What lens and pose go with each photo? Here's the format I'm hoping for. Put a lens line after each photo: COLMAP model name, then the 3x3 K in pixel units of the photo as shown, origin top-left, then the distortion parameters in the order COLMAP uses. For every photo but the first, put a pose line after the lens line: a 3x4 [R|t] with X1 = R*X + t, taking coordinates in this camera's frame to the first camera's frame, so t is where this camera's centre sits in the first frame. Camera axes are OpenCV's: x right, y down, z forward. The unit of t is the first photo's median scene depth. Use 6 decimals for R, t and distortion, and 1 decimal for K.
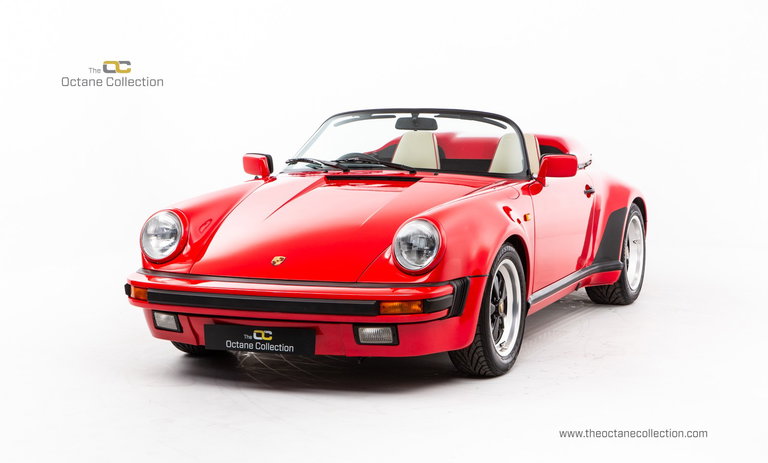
lens RADIAL K [[1578.5, 0, 384.0], [0, 1578.5, 231.5], [0, 0, 1]] dist [0.828722, 0.133354]
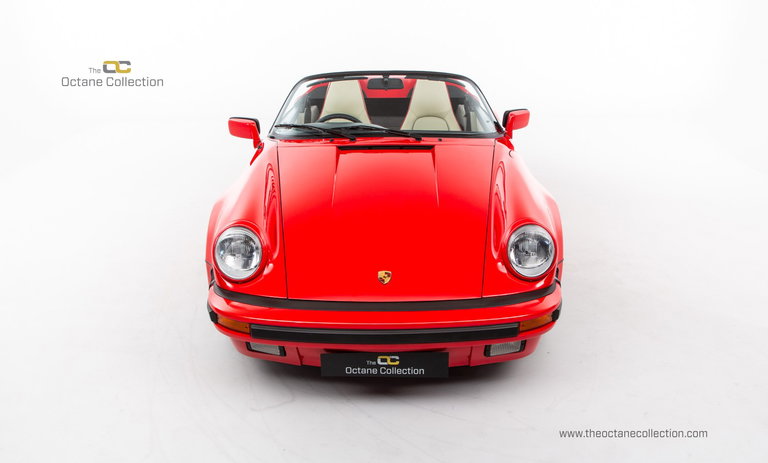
lens RADIAL K [[735.7, 0, 383.1], [0, 735.7, 210.2], [0, 0, 1]] dist [0.057526, 0.000250]
pose [[0.912960, -0.128275, 0.387362, -0.225956], [0.033202, 0.969508, 0.242801, -0.123853], [-0.406696, -0.208806, 0.889381, 0.584023]]
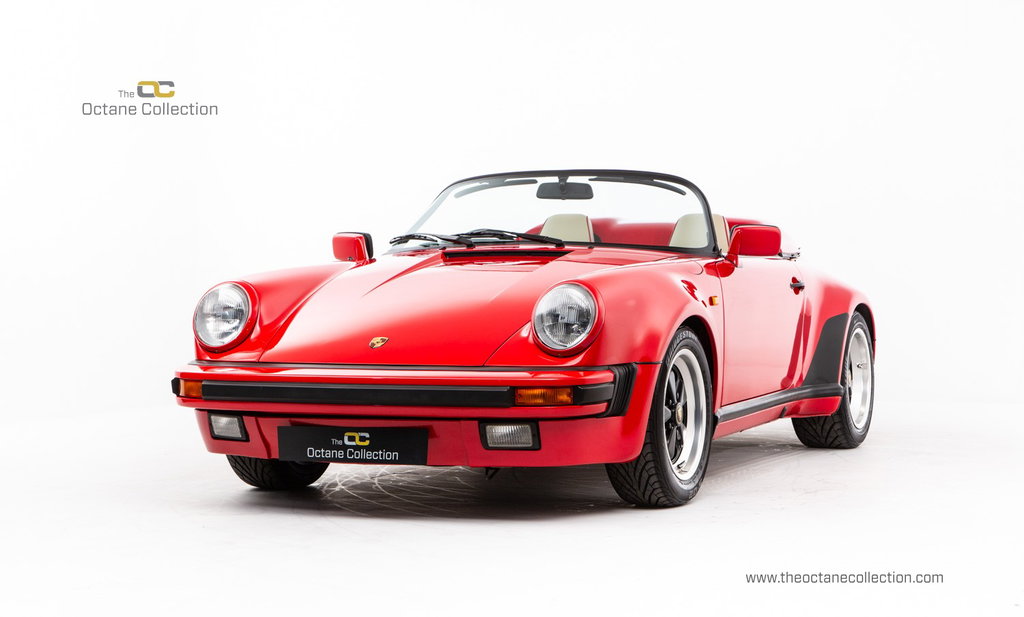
lens RADIAL K [[2104.7, 0, 512.0], [0, 2104.7, 308.5], [0, 0, 1]] dist [0.828722, 0.133354]
pose [[0.999984, 0.003136, -0.004770, 0.000483], [-0.003536, 0.996278, -0.086121, 0.083902], [0.004482, 0.086137, 0.996273, 0.012107]]
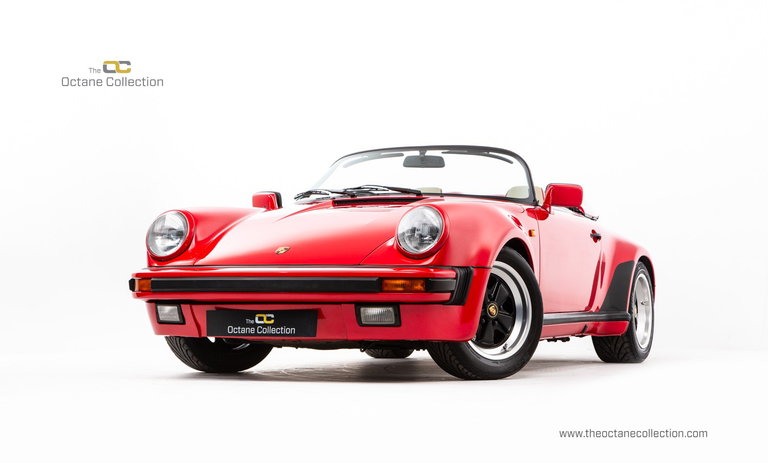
lens RADIAL K [[1578.5, 0, 384.0], [0, 1578.5, 231.5], [0, 0, 1]] dist [0.828722, 0.133354]
pose [[0.999805, 0.015276, -0.012549, 0.009556], [-0.017094, 0.986876, -0.160573, 0.159359], [0.009932, 0.160757, 0.986944, 0.008546]]
